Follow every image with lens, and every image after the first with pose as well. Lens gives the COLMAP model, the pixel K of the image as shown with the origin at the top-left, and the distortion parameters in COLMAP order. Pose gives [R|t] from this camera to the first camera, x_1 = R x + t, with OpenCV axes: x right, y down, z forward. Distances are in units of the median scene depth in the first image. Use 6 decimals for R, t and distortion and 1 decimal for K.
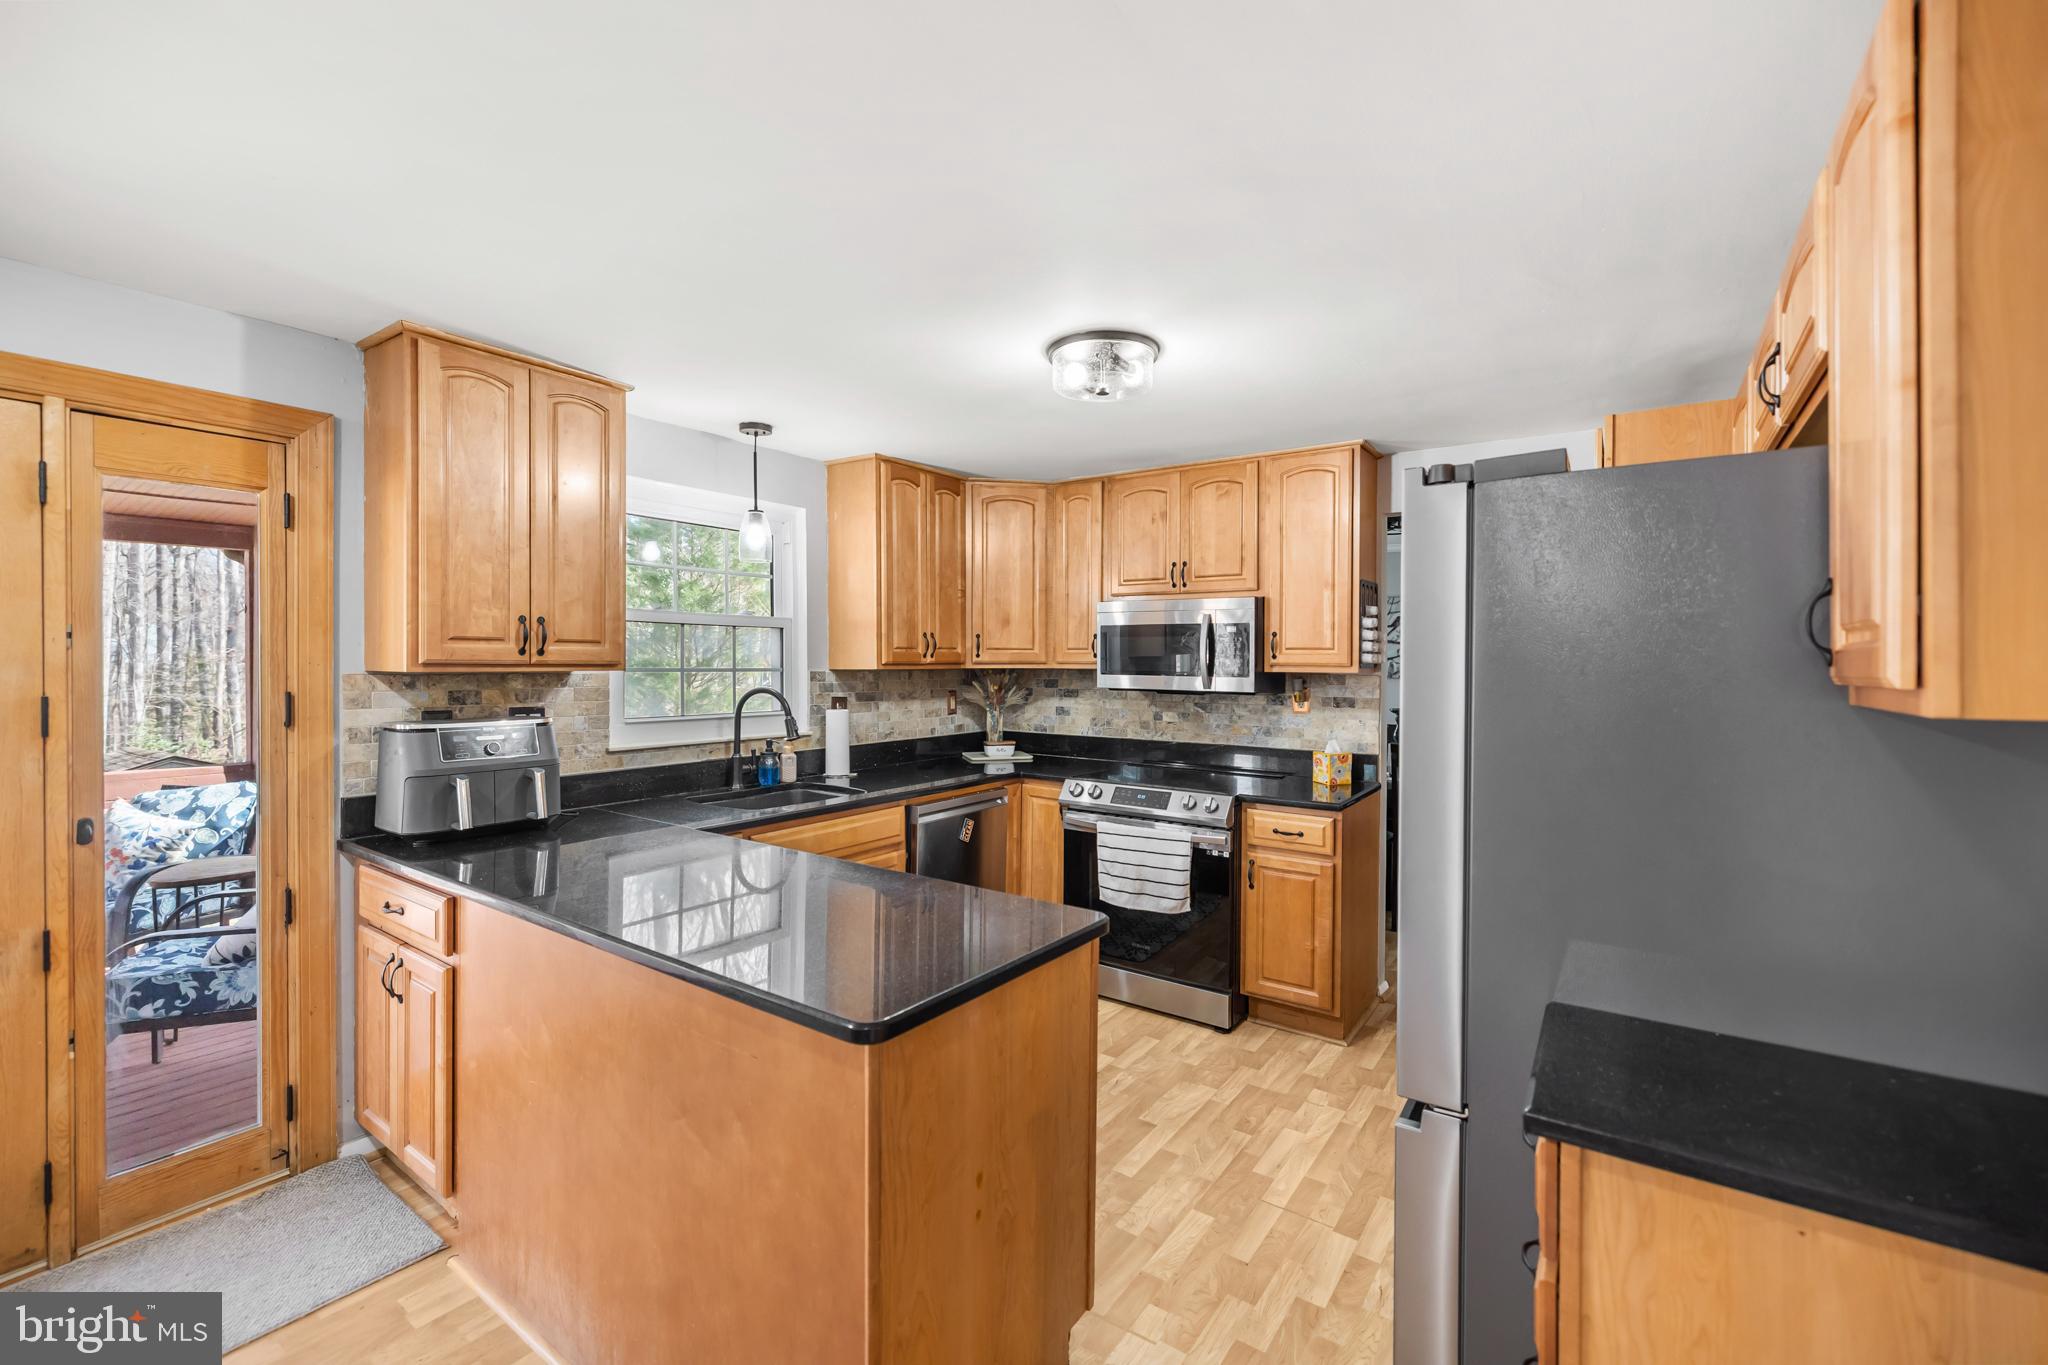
lens RADIAL K [[863.3, 0, 1025.2], [0, 863.3, 662.4], [0, 0, 1]] dist [0.000032, -0.000037]
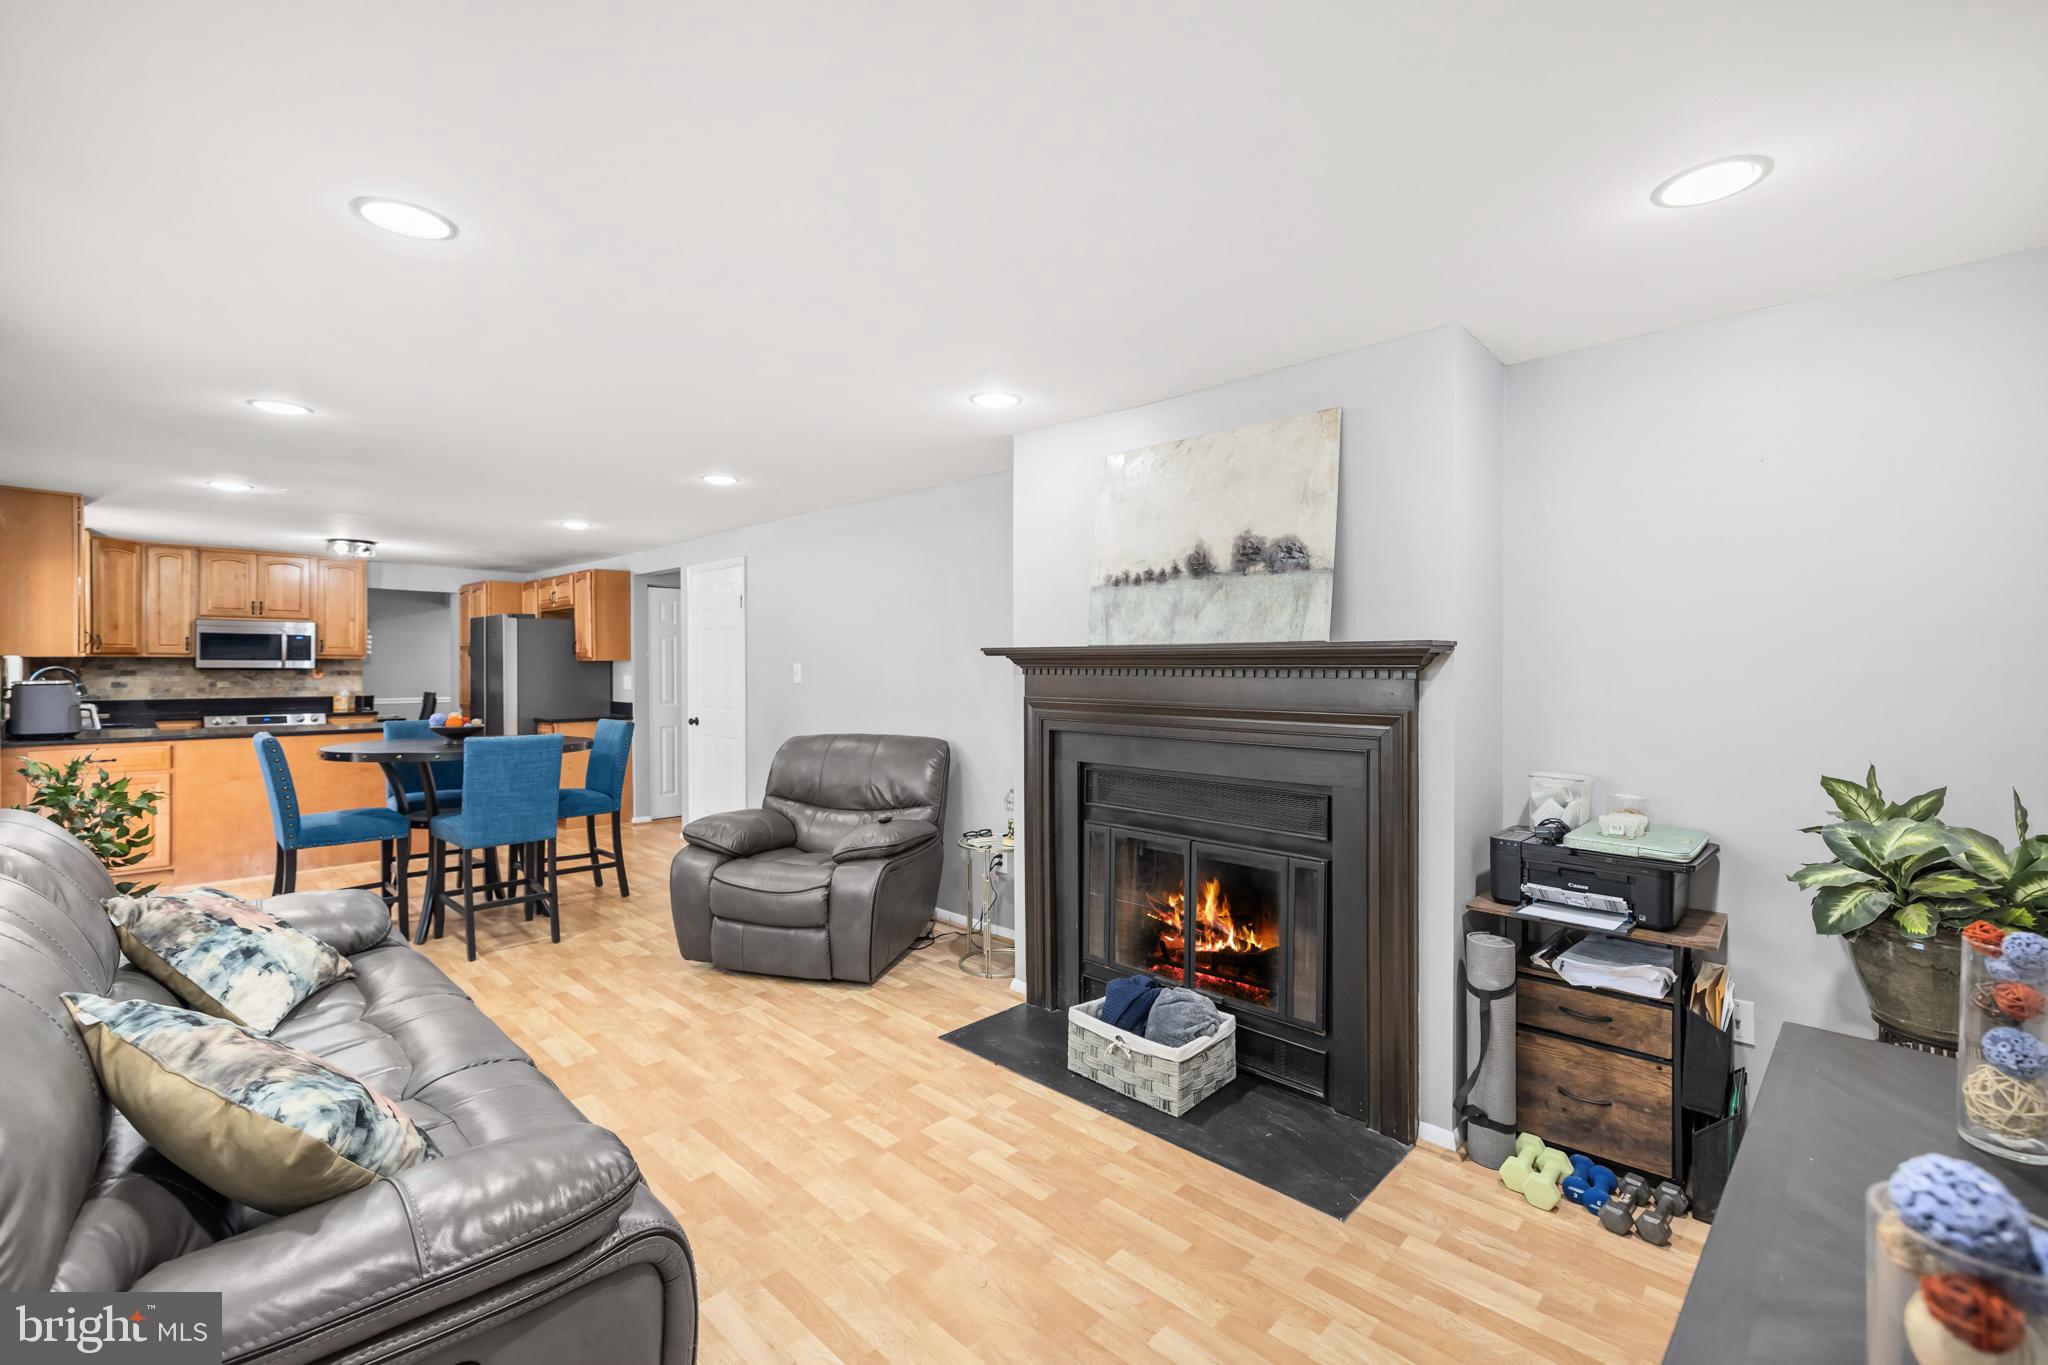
lens RADIAL K [[873.6, 0, 1022.9], [0, 873.6, 672.0], [0, 0, 1]] dist [0.000380, -0.000122]
pose [[0.151257, -0.014409, 0.988389, -1.612031], [-0.002253, 0.999886, 0.014921, 0.008768], [-0.988492, -0.004484, 0.151208, -1.058283]]
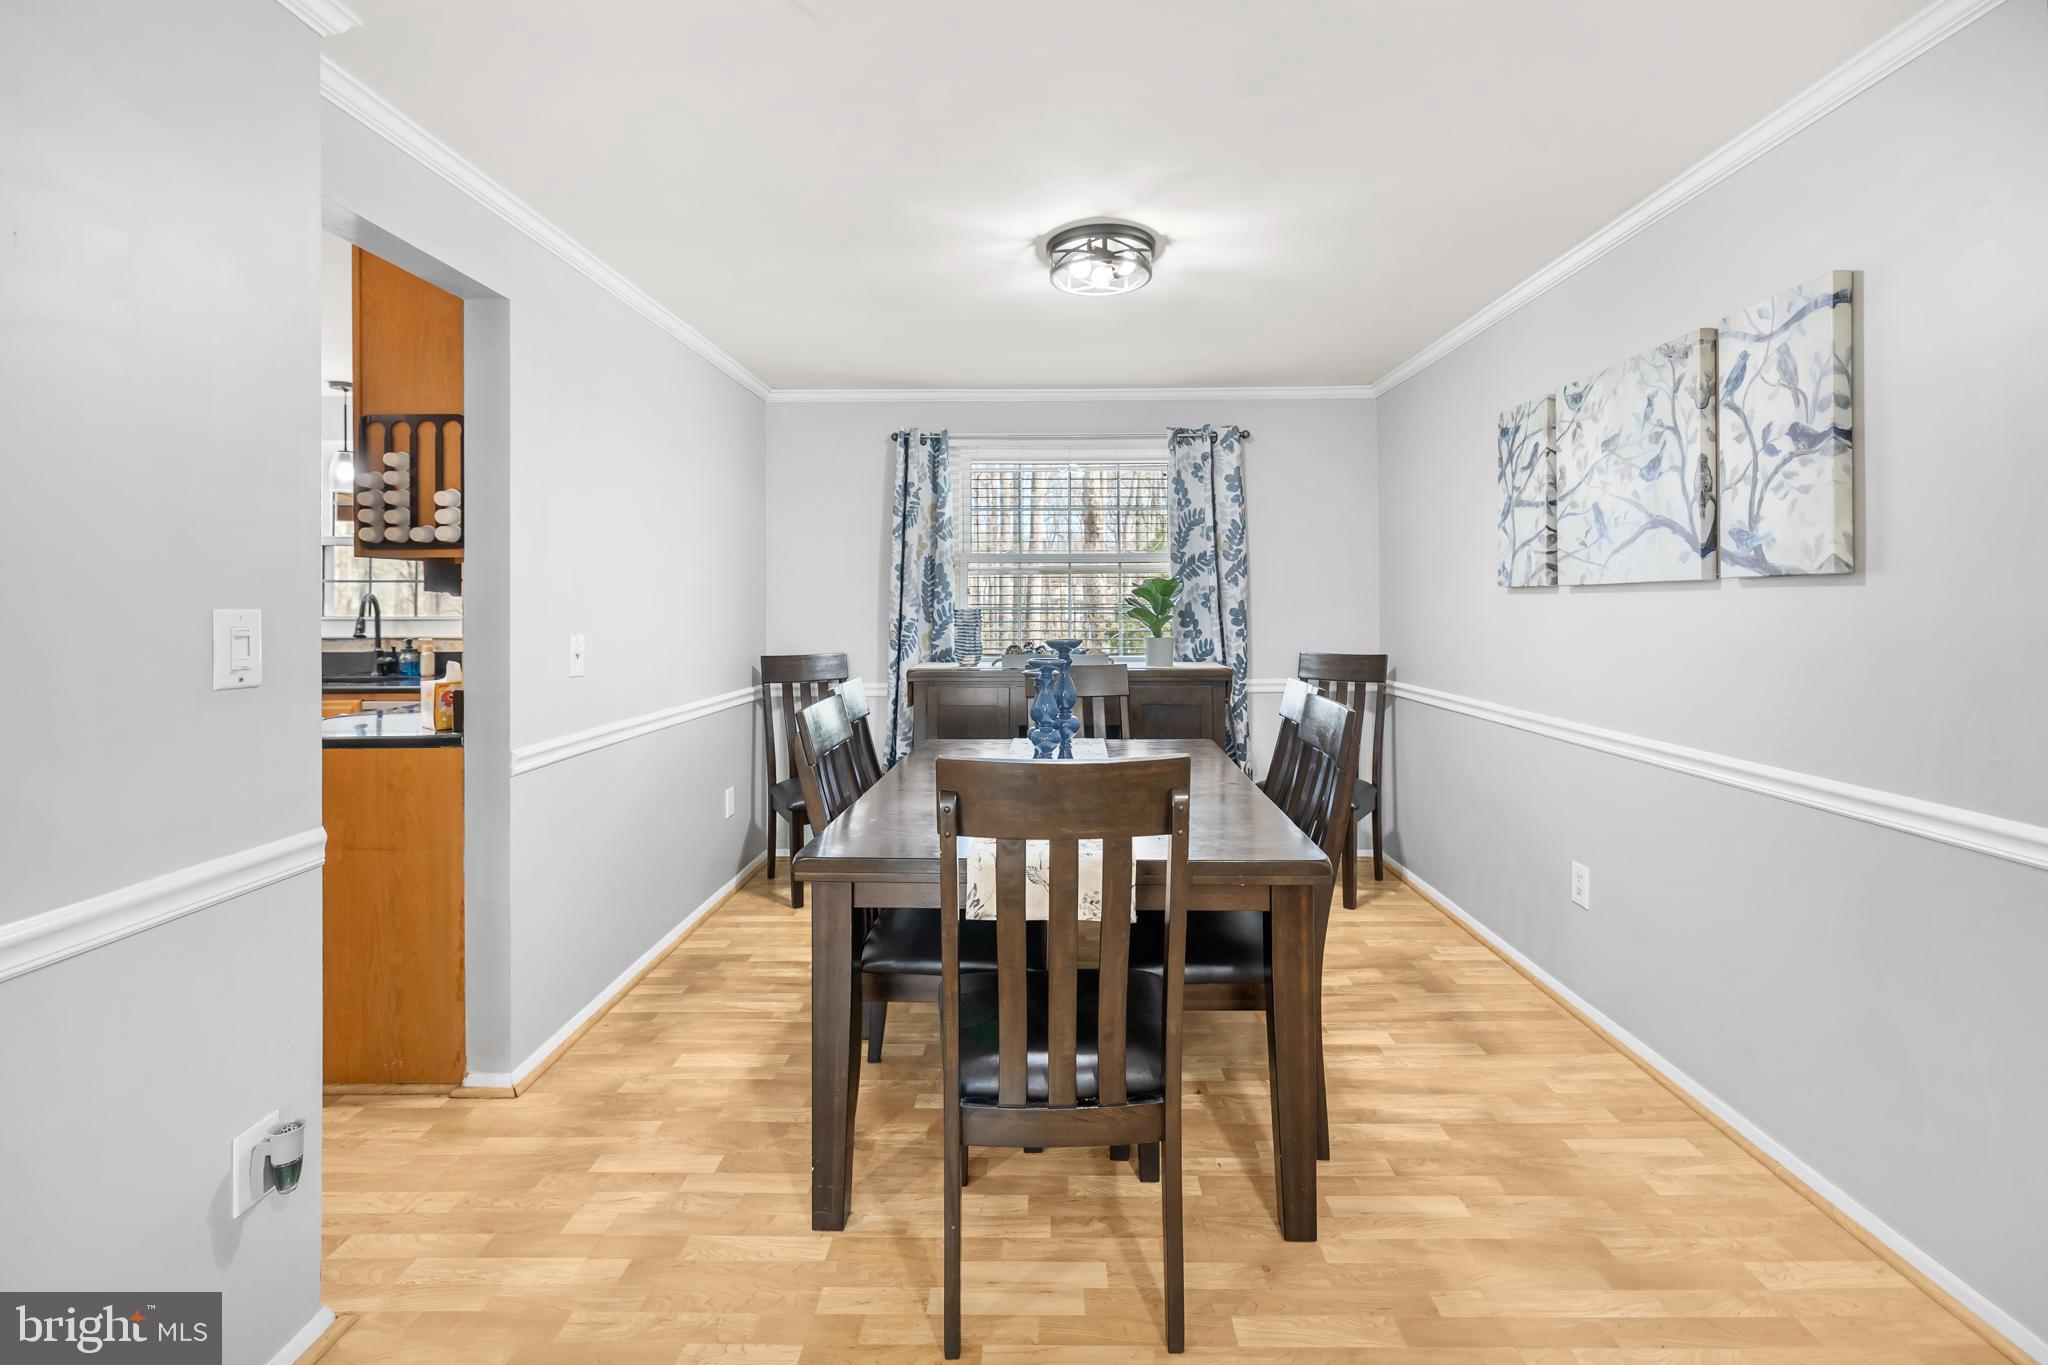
lens RADIAL K [[880.4, 0, 1039.3], [0, 880.4, 600.4], [0, 0, 1]] dist [-0.017699, -0.000098]
pose [[0.569059, -0.012632, -0.822200, 1.201654], [0.003305, 0.999909, -0.013075, 0.053982], [0.822290, 0.004723, 0.569049, 1.022615]]
